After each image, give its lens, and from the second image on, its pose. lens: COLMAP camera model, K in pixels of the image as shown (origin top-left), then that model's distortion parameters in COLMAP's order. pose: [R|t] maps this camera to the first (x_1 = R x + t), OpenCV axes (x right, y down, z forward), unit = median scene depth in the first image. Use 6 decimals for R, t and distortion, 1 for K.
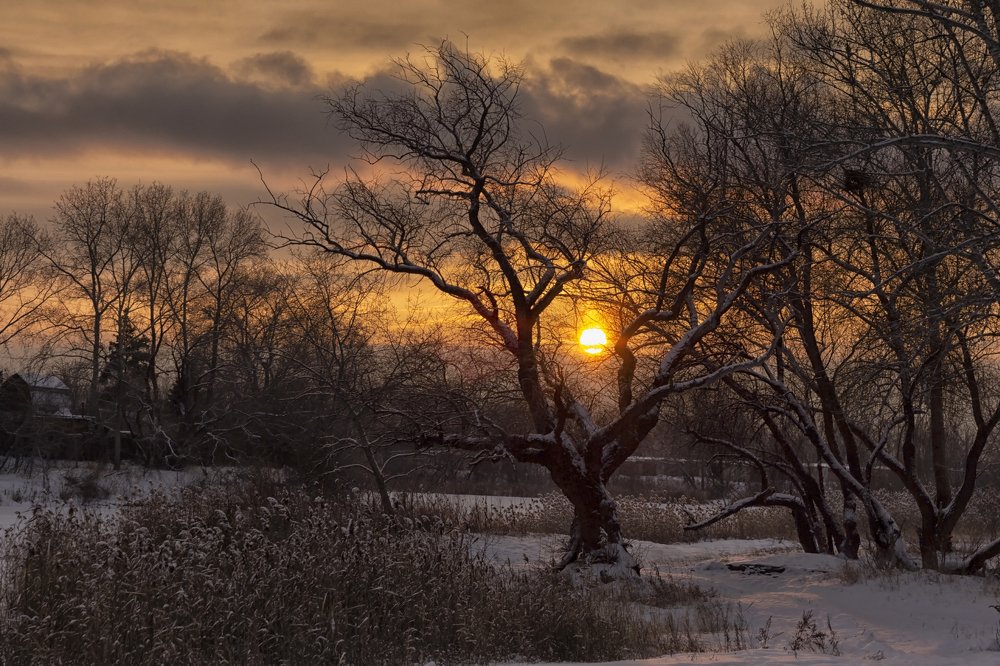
lens RADIAL K [[2601.3, 0, 499.6], [0, 2601.3, 333.5], [0, 0, 1]] dist [-0.052639, 0.000000]
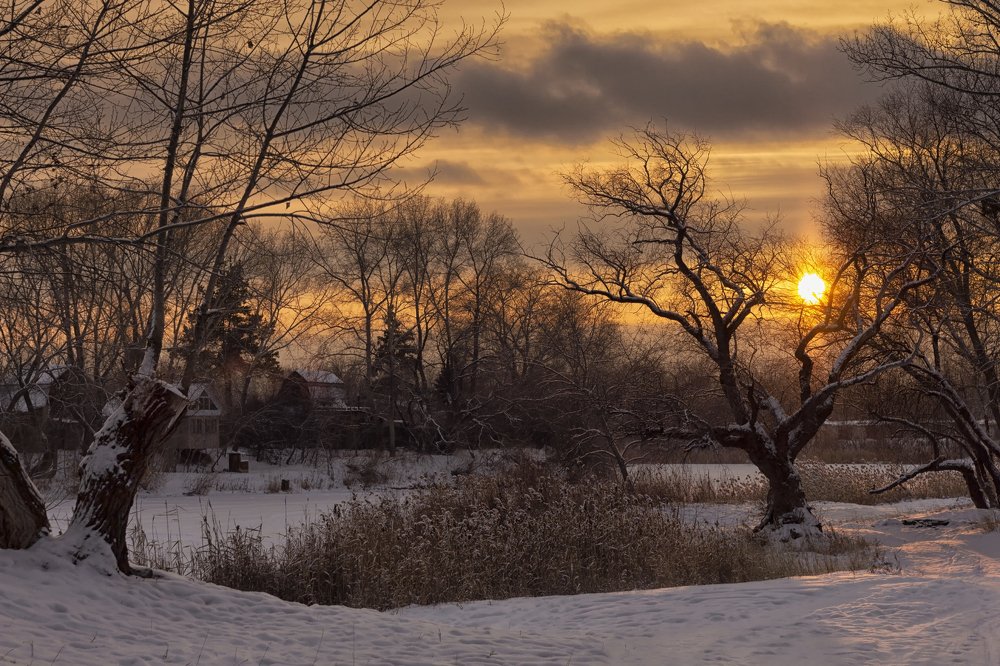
lens RADIAL K [[2438.4, 0, 500.5], [0, 2438.4, 333.1], [0, 0, 1]] dist [-0.027387, 0.000000]
pose [[0.994044, -0.046621, -0.098503, 0.015770], [0.047261, 0.998874, 0.004173, -0.013816], [0.098197, -0.008803, 0.995128, -0.168779]]
